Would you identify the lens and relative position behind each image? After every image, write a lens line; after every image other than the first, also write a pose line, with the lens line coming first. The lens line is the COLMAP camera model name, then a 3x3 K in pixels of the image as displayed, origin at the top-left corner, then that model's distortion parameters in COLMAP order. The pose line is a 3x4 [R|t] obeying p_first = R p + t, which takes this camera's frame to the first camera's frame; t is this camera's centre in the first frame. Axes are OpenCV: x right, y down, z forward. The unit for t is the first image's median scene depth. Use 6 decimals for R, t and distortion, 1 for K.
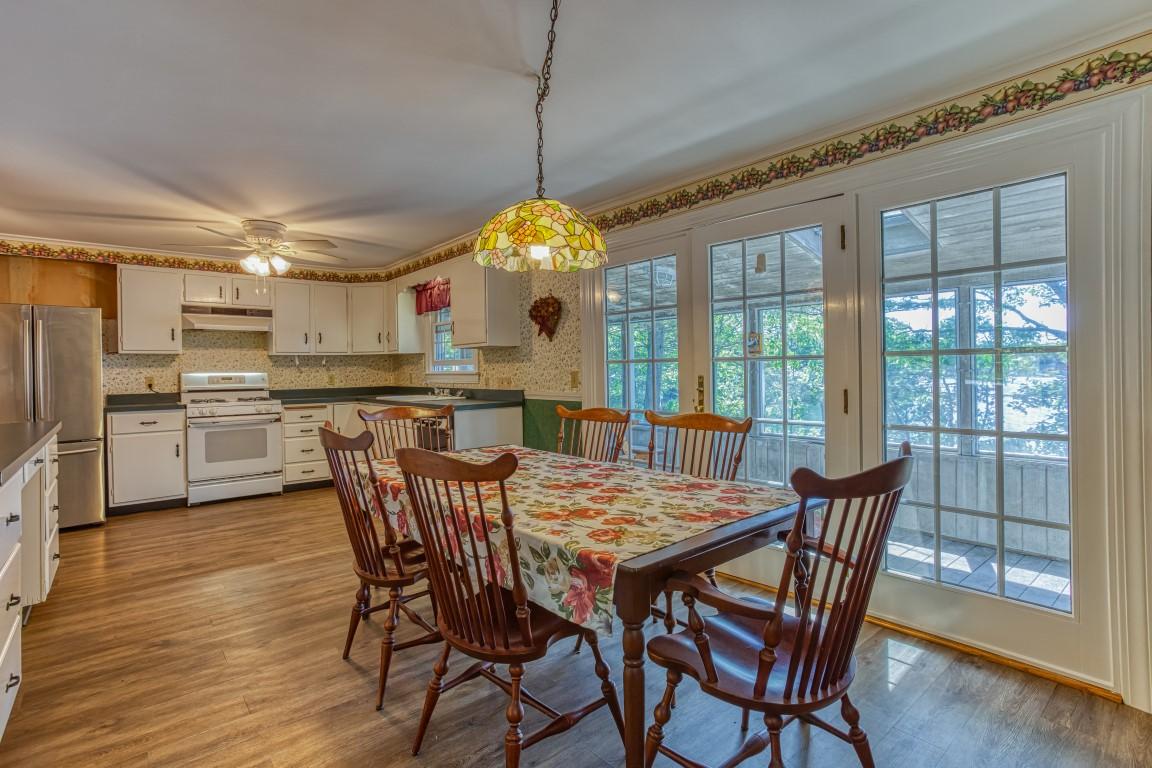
lens RADIAL K [[556.3, 0, 572.2], [0, 556.3, 374.7], [0, 0, 1]] dist [-0.043334, 0.024071]
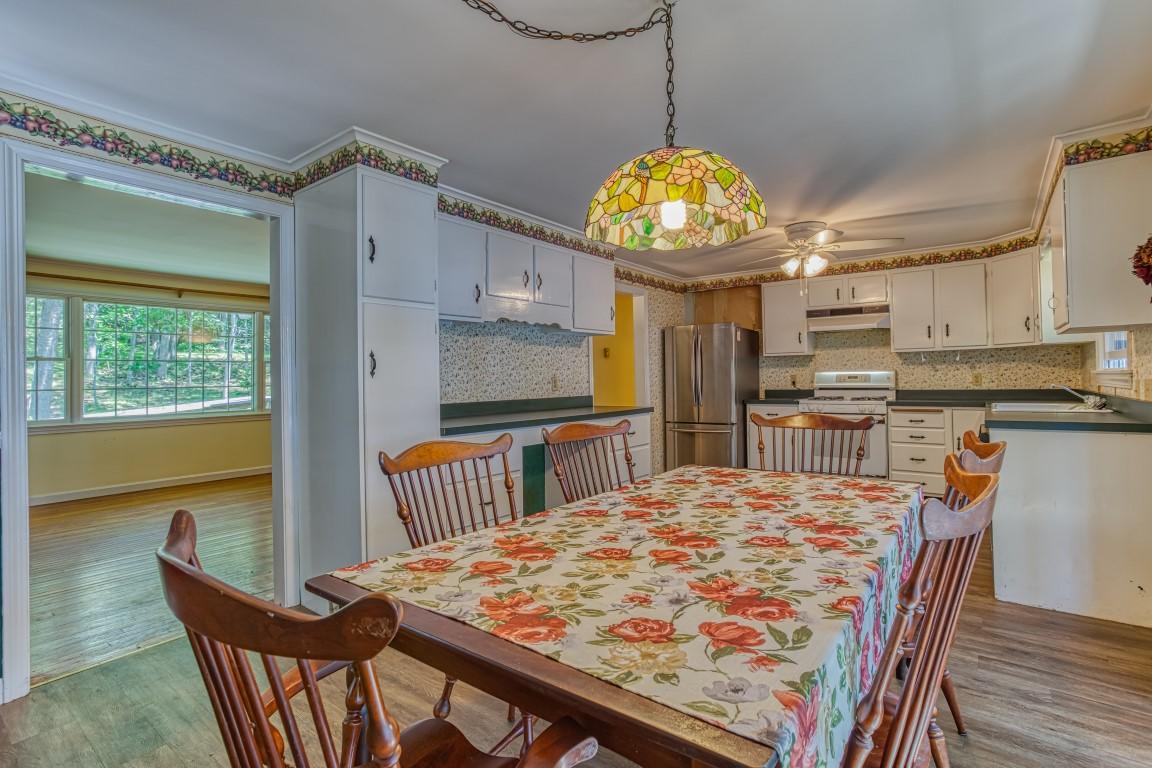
lens RADIAL K [[556.3, 0, 572.2], [0, 556.3, 374.7], [0, 0, 1]] dist [-0.043334, 0.024071]
pose [[0.213115, 0.003876, -0.977019, 0.269777], [0.005209, 0.999973, 0.005103, -0.005703], [0.977013, -0.006176, 0.213089, 0.286504]]
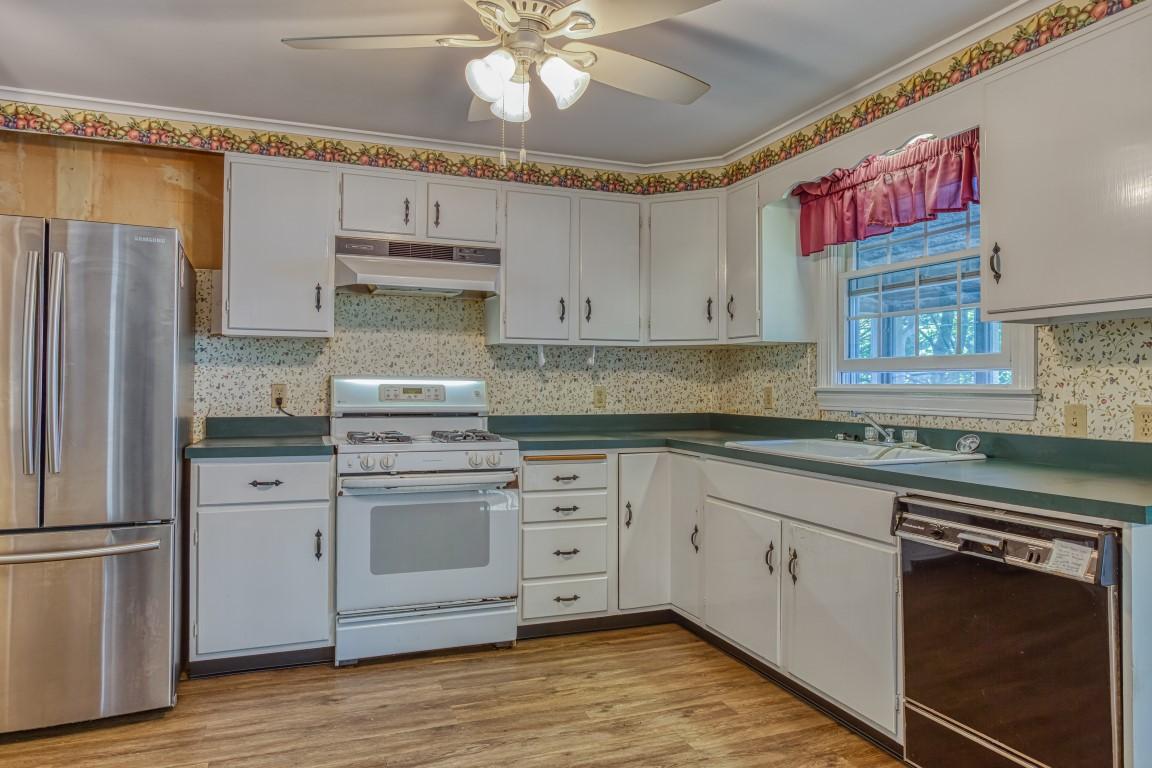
lens RADIAL K [[745.6, 0, 571.3], [0, 745.6, 378.8], [0, 0, 1]] dist [-0.030711, 0.004240]
pose [[0.945787, 0.017510, -0.324315, -0.291656], [-0.022140, 0.999699, -0.010593, 0.000506], [0.324032, 0.017199, 0.945890, 0.434315]]
